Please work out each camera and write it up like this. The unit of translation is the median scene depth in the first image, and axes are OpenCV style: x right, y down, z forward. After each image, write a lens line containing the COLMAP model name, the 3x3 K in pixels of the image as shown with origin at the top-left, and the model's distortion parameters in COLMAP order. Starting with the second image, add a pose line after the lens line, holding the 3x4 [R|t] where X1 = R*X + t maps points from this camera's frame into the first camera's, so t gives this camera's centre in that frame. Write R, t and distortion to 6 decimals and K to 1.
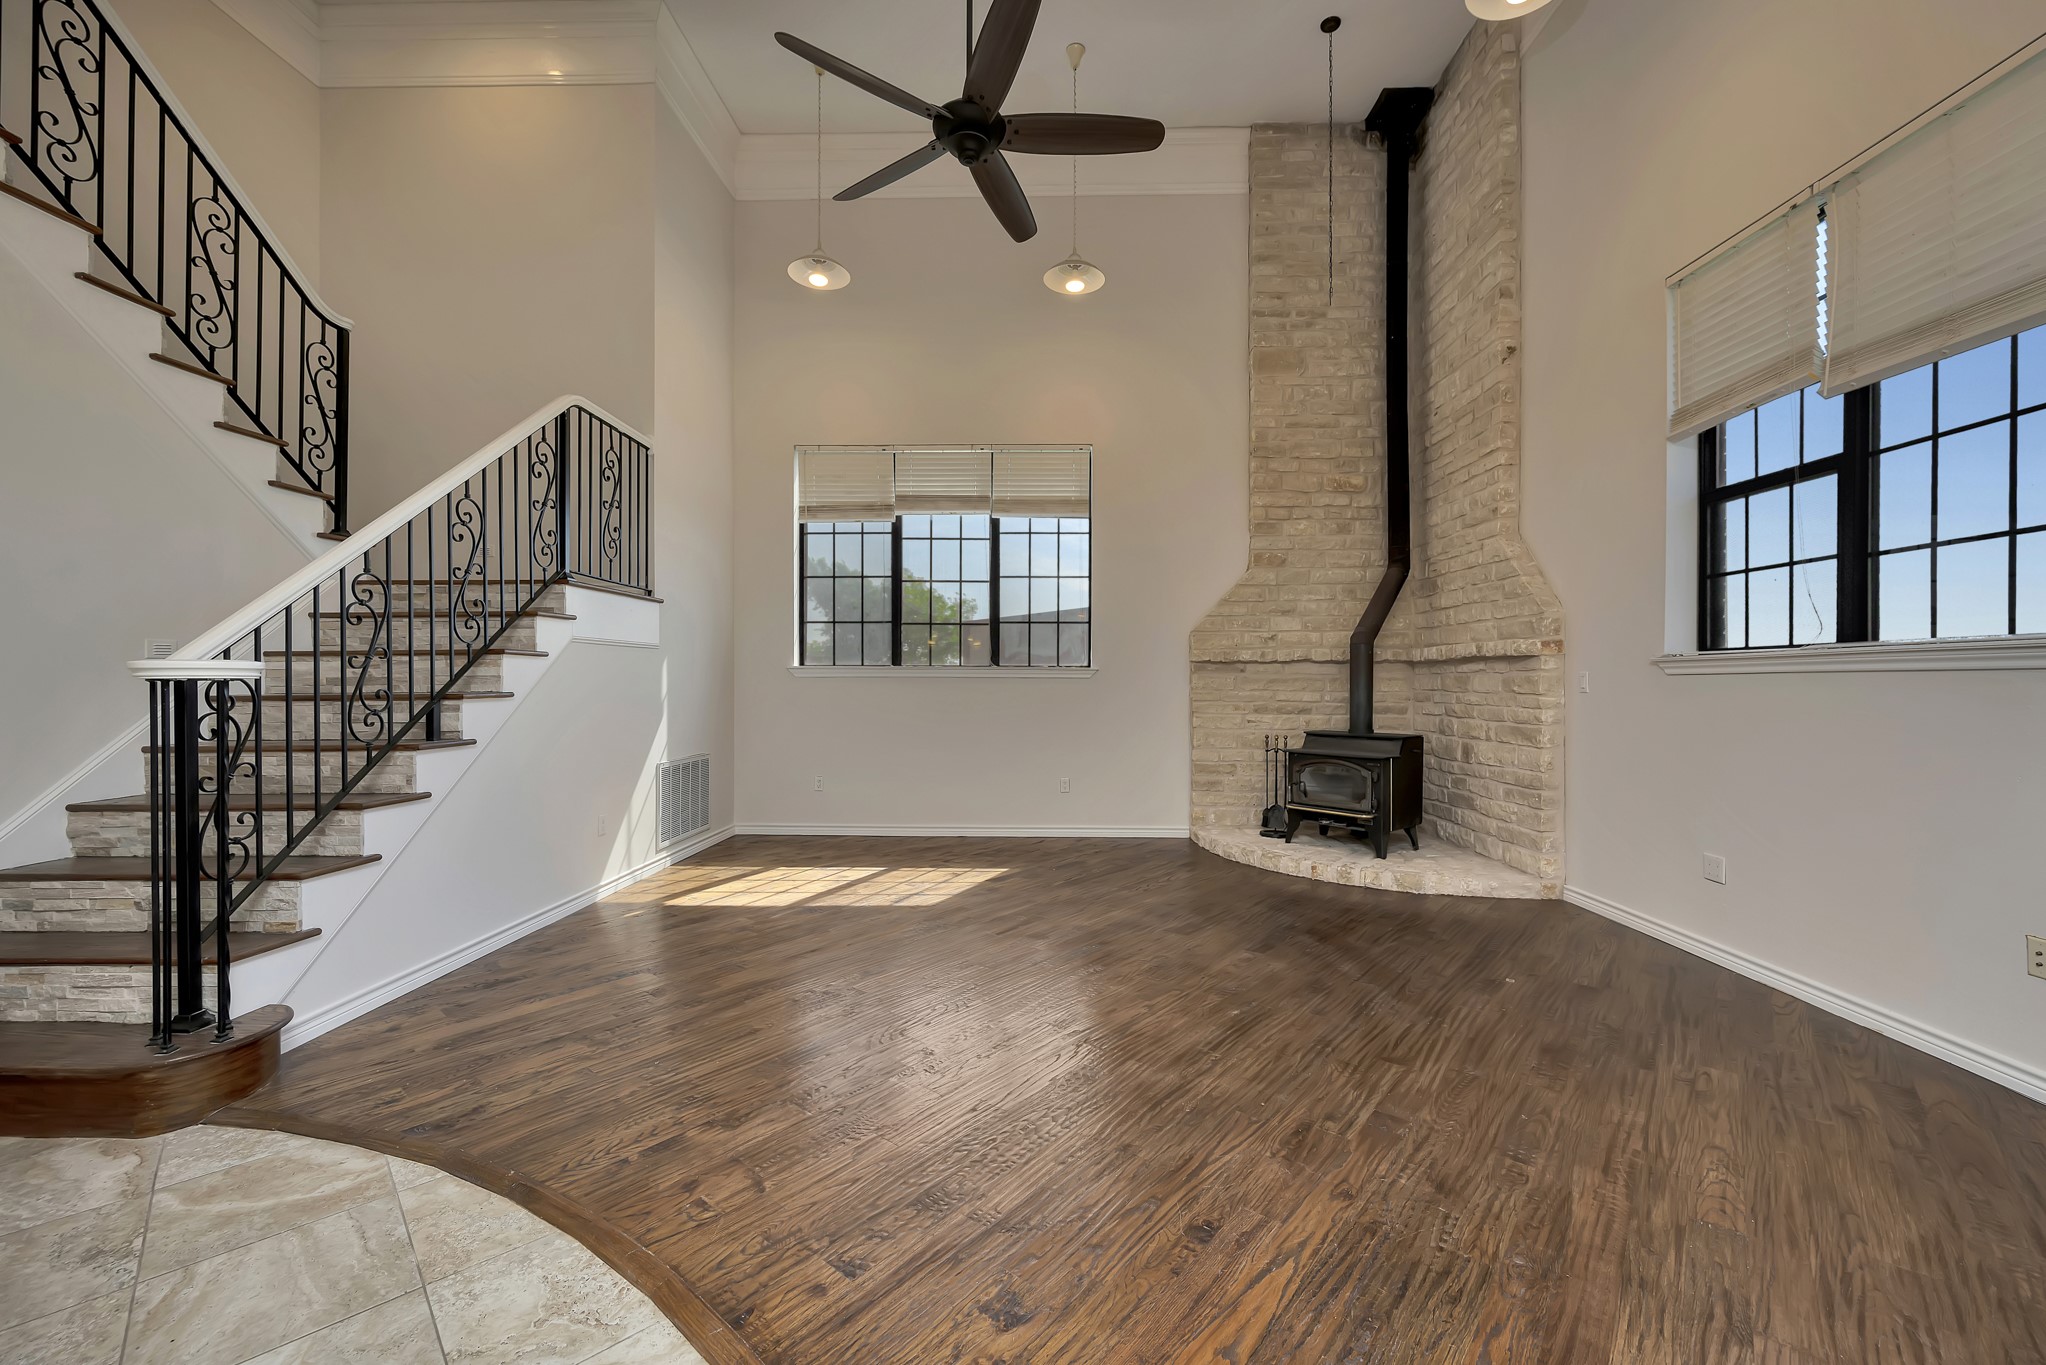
lens RADIAL K [[822.7, 0, 1022.0], [0, 822.7, 671.8], [0, 0, 1]] dist [-0.000356, -0.000106]
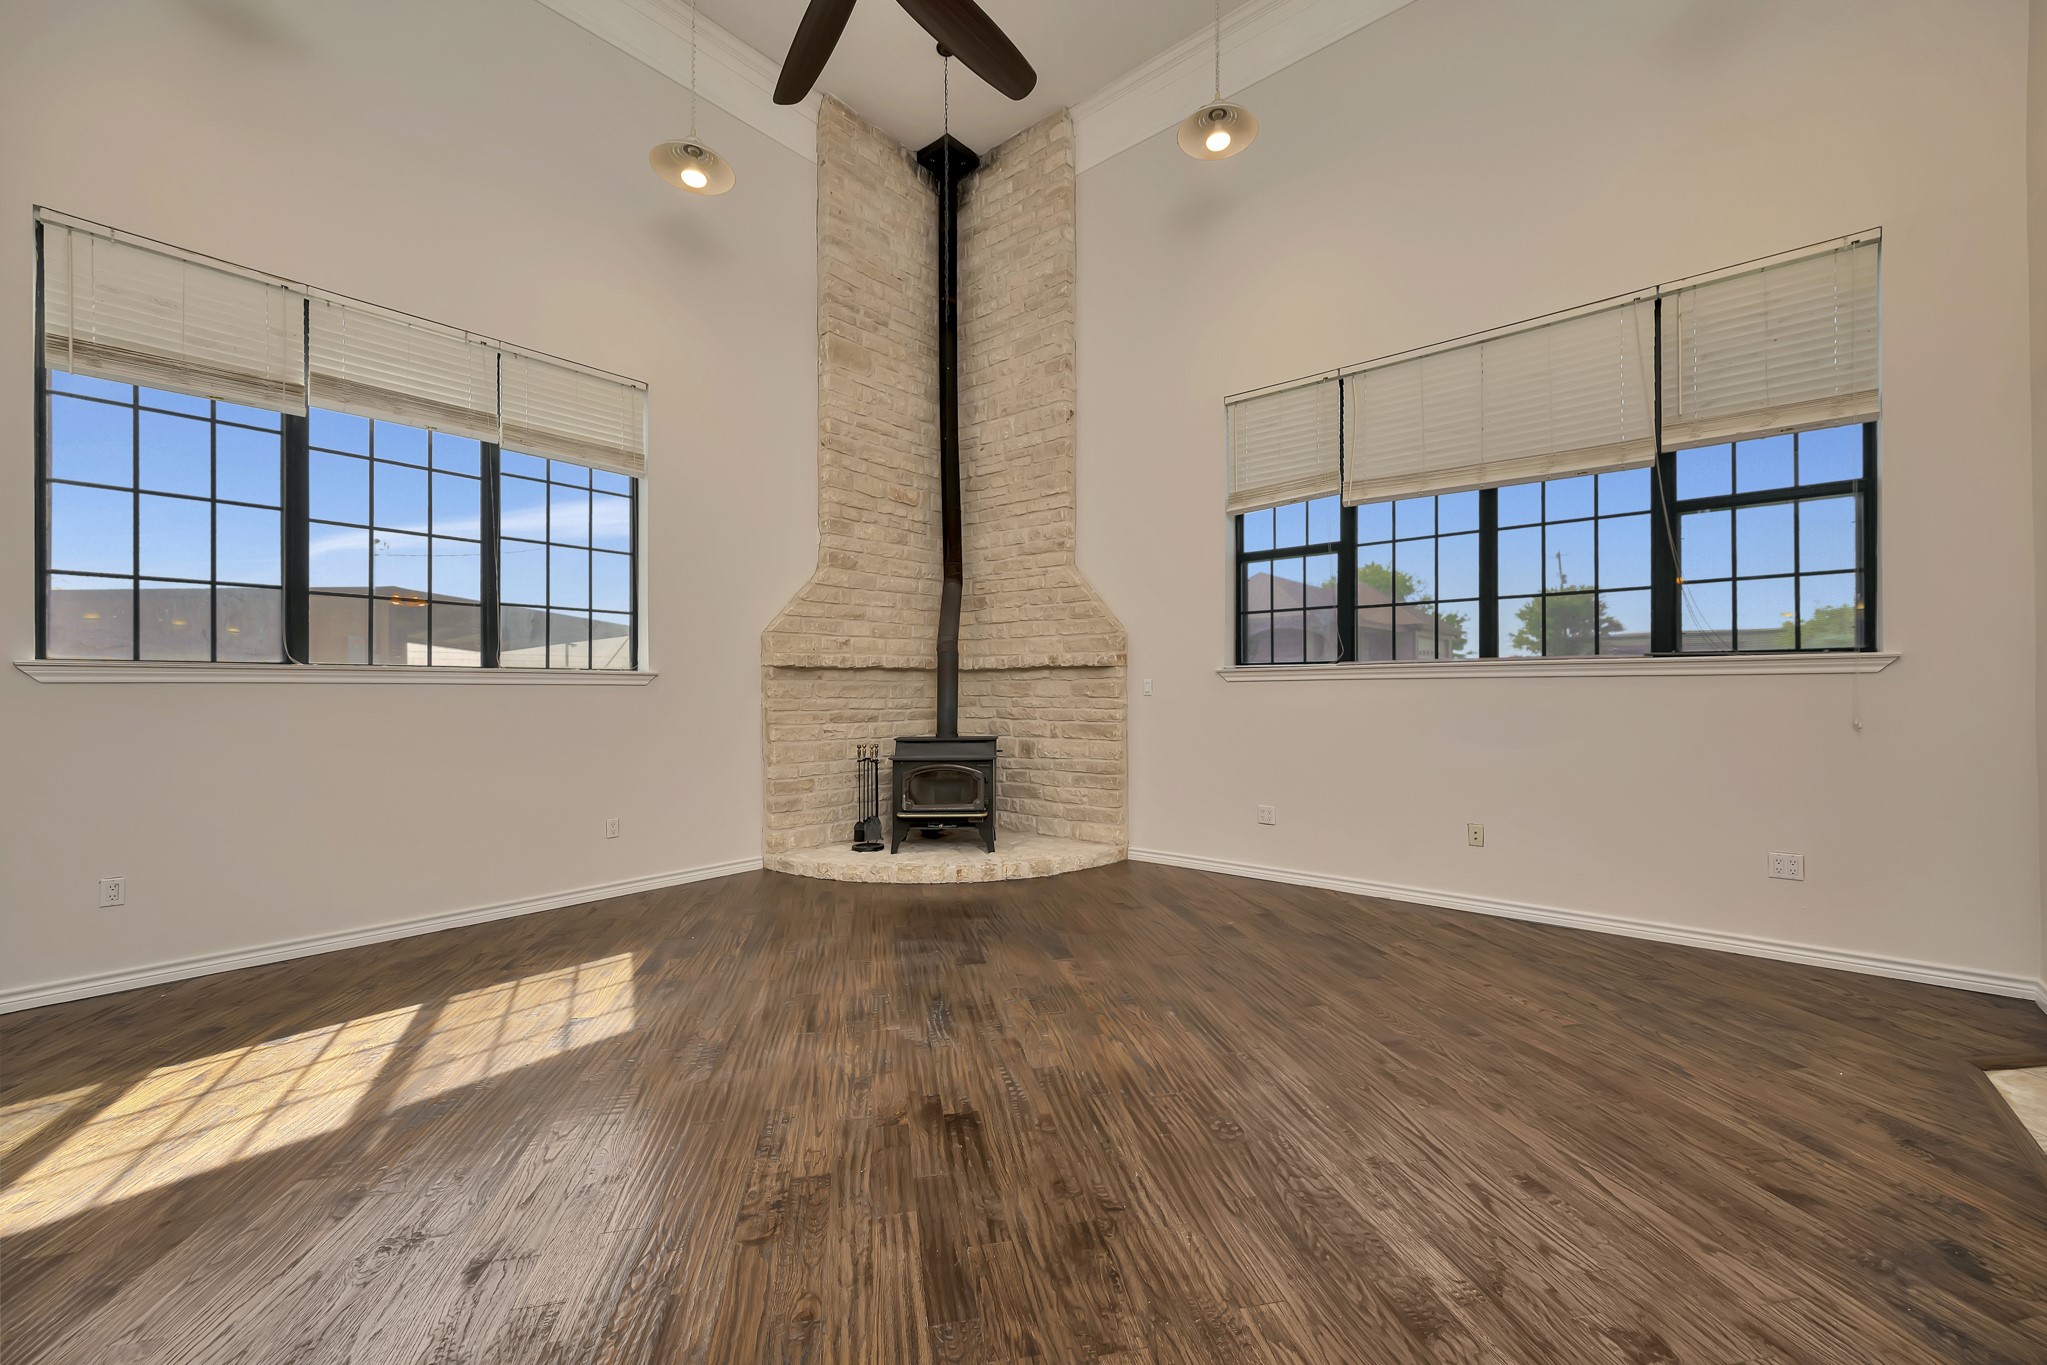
lens RADIAL K [[814.8, 0, 1035.1], [0, 814.8, 673.5], [0, 0, 1]] dist [0.001688, -0.000288]
pose [[0.613775, 0.010345, 0.789413, -0.390109], [-0.003478, 0.999940, -0.010400, 0.004375], [-0.789473, 0.003637, 0.613775, 0.315918]]
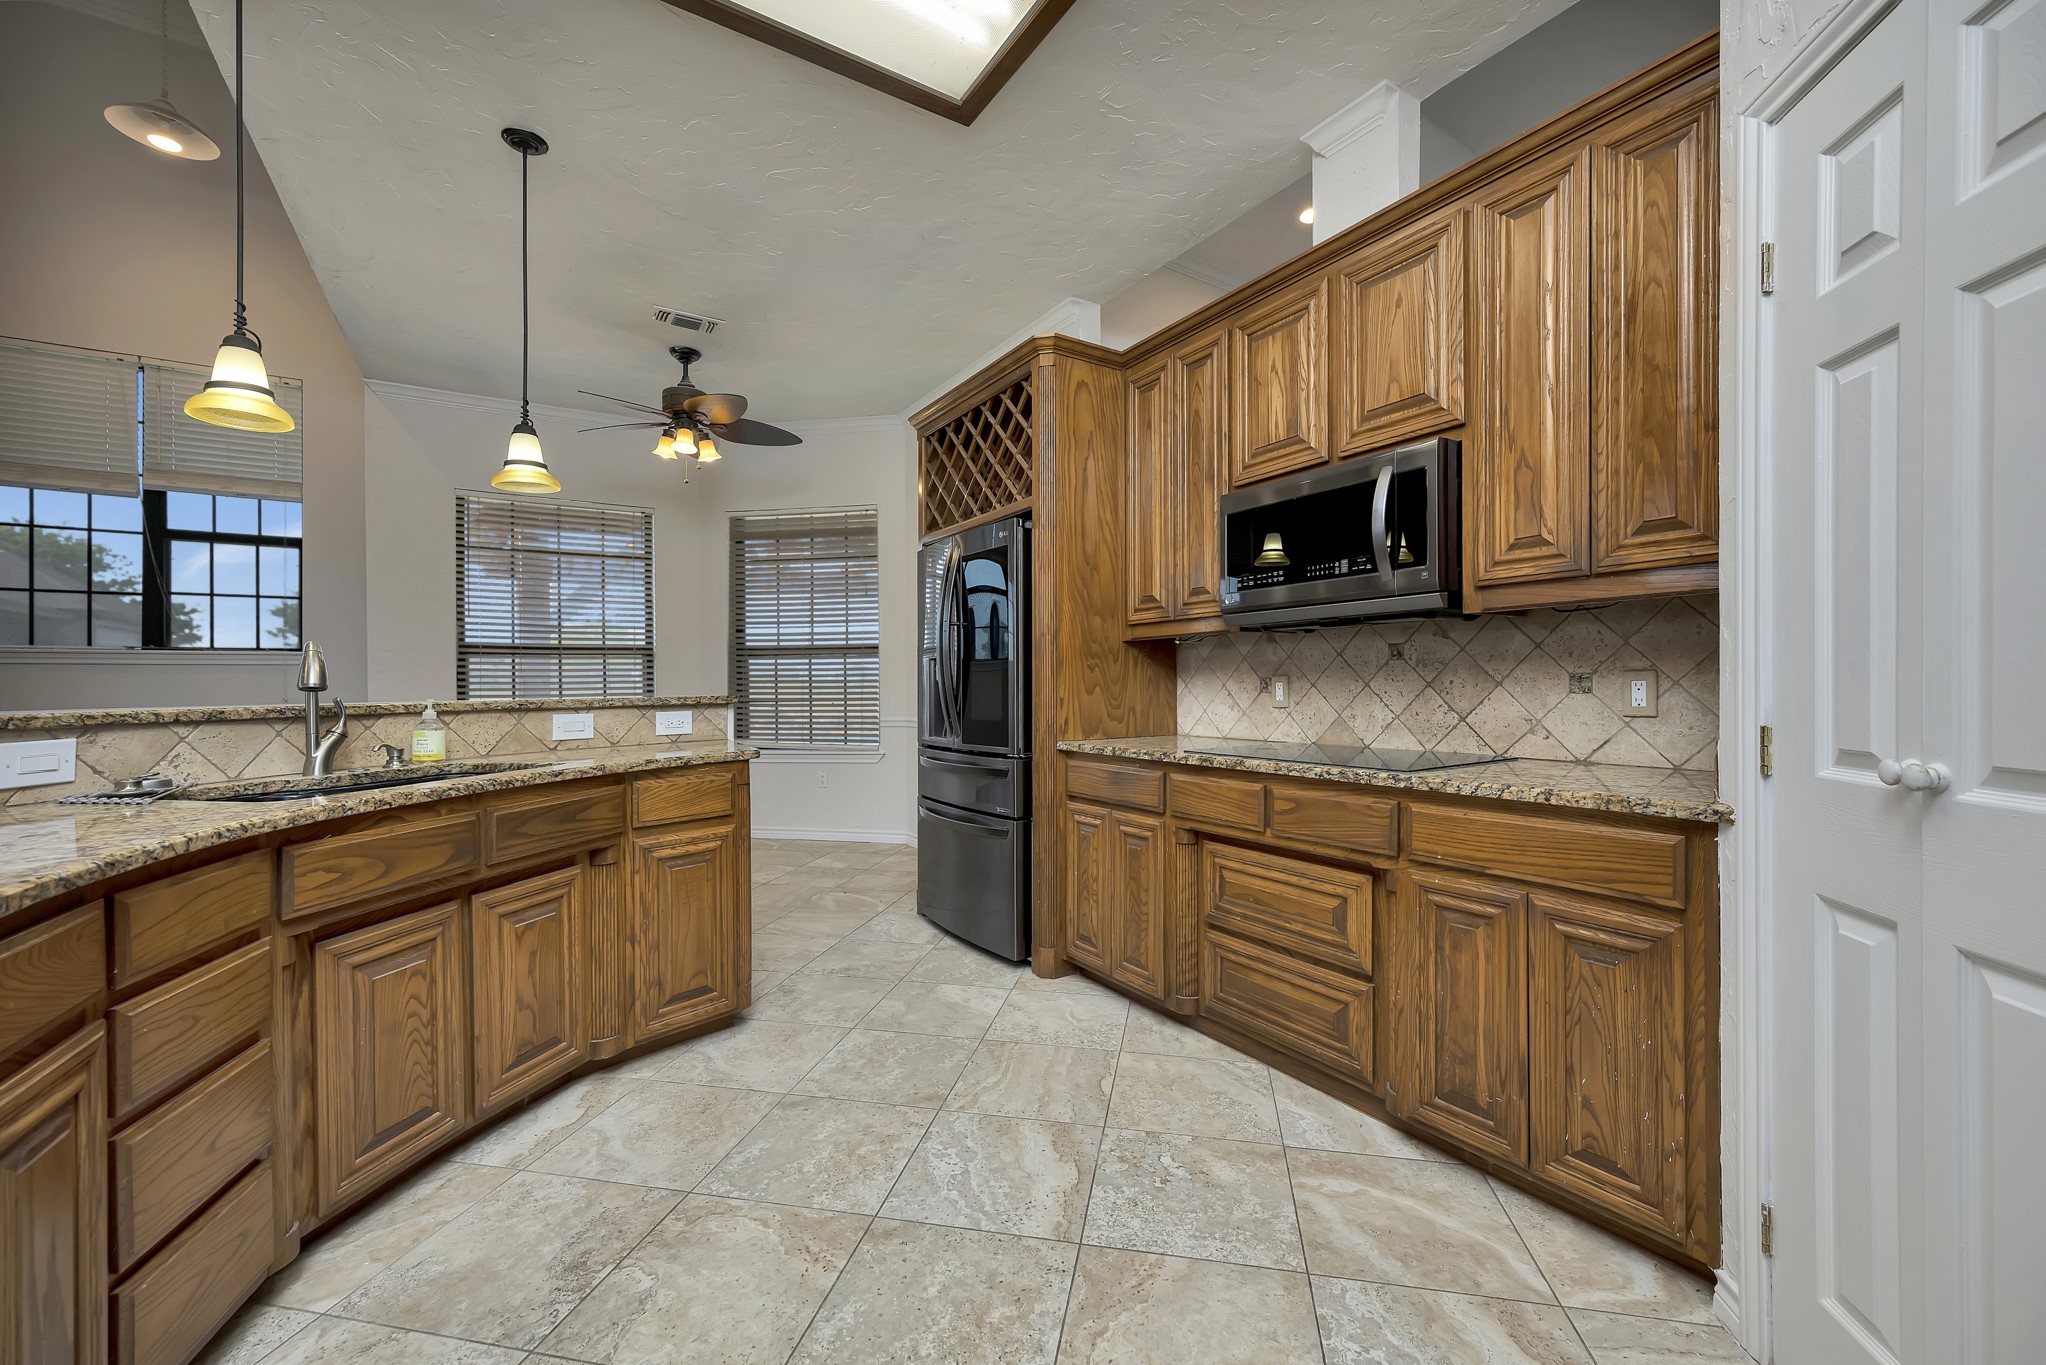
lens RADIAL K [[814.4, 0, 1034.6], [0, 814.4, 673.5], [0, 0, 1]] dist [0.001688, -0.000288]
pose [[-0.579067, 0.016709, 0.815109, -0.839302], [0.002244, 0.999819, -0.018902, 0.027991], [-0.815277, -0.009116, -0.578999, 0.010053]]
